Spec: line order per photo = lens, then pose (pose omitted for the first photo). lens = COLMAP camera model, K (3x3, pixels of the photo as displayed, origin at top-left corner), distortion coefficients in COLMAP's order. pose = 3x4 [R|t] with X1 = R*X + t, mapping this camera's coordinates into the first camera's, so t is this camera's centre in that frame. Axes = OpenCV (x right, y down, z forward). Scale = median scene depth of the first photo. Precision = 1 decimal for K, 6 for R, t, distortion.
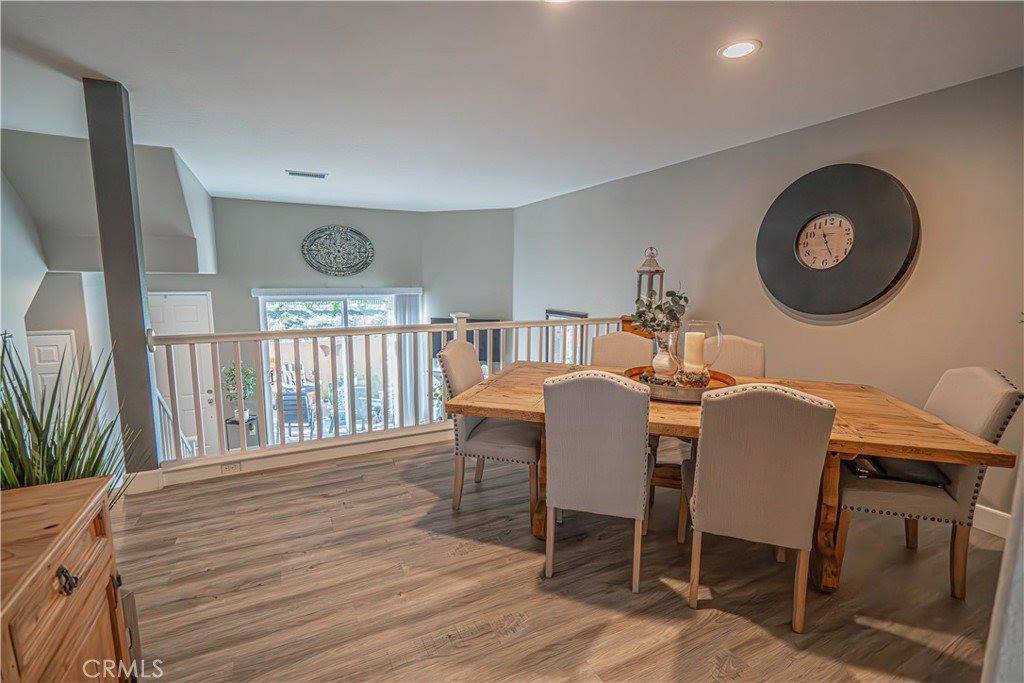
lens RADIAL K [[463.9, 0, 514.8], [0, 463.9, 343.7], [0, 0, 1]] dist [-0.002377, 0.001209]
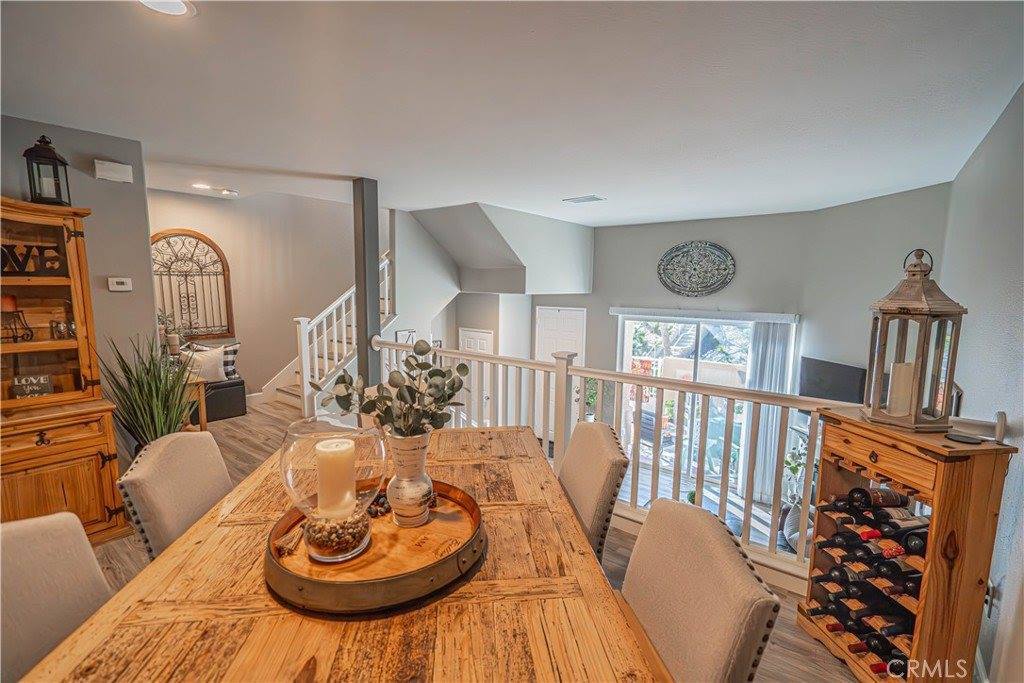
lens RADIAL K [[463.9, 0, 514.8], [0, 463.9, 343.7], [0, 0, 1]] dist [-0.002377, 0.001209]
pose [[0.421063, 0.112026, -0.900087, 0.300768], [-0.136651, 0.988852, 0.059148, -0.061586], [0.896679, 0.098093, 0.431677, 0.309222]]
